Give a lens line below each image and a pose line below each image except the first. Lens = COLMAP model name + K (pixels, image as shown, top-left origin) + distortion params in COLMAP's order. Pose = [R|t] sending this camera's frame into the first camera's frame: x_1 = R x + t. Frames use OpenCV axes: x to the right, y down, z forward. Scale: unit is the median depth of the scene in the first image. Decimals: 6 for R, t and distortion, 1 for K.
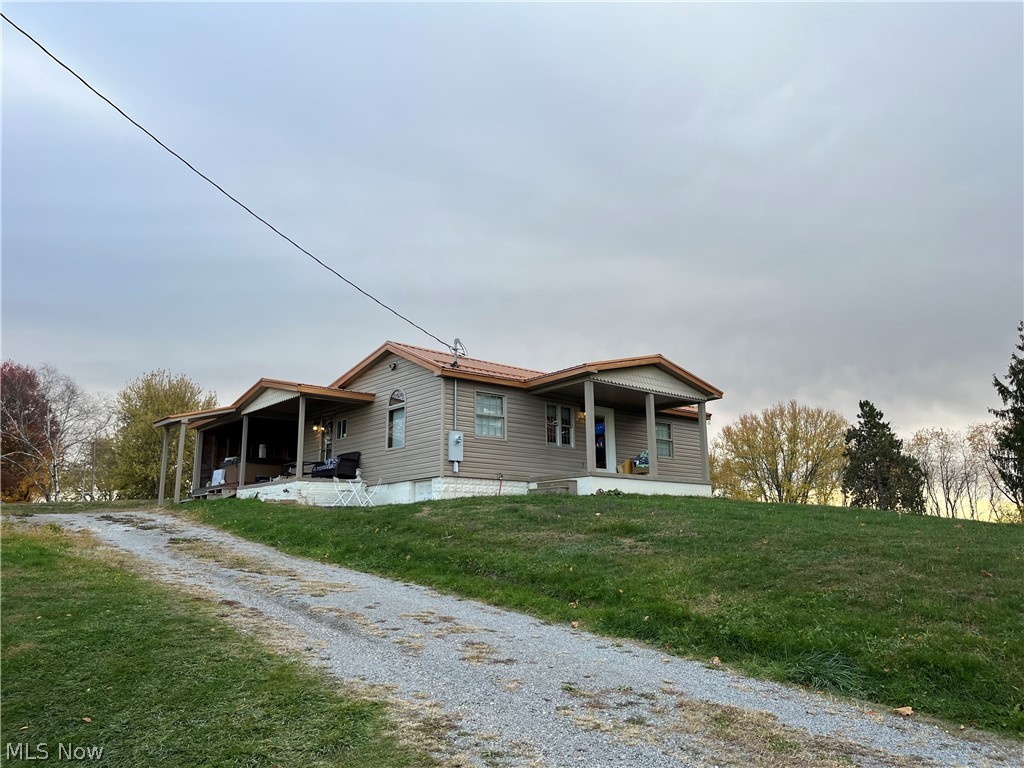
lens RADIAL K [[778.3, 0, 516.6], [0, 778.3, 383.7], [0, 0, 1]] dist [-0.001458, -0.056280]
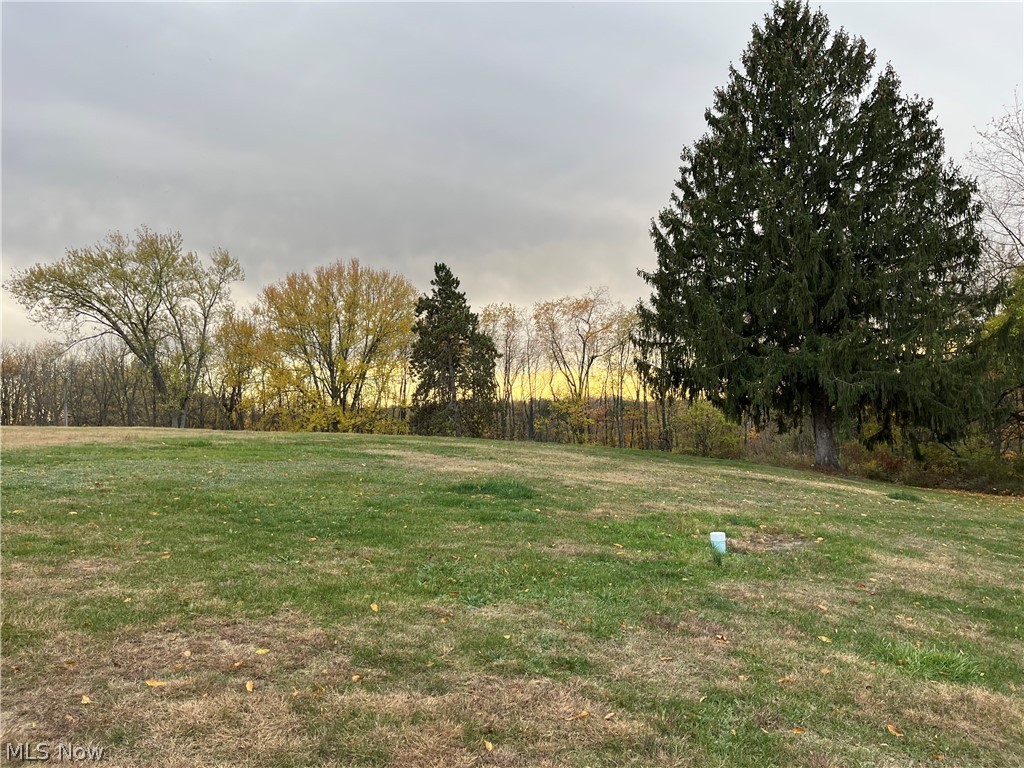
lens RADIAL K [[778.3, 0, 512.9], [0, 778.3, 381.2], [0, 0, 1]] dist [-0.001458, -0.056280]
pose [[0.851293, -0.000067, 0.524691, 0.074239], [-0.084864, 0.986815, 0.137816, 0.021429], [-0.517783, -0.161849, 0.840063, 0.223304]]
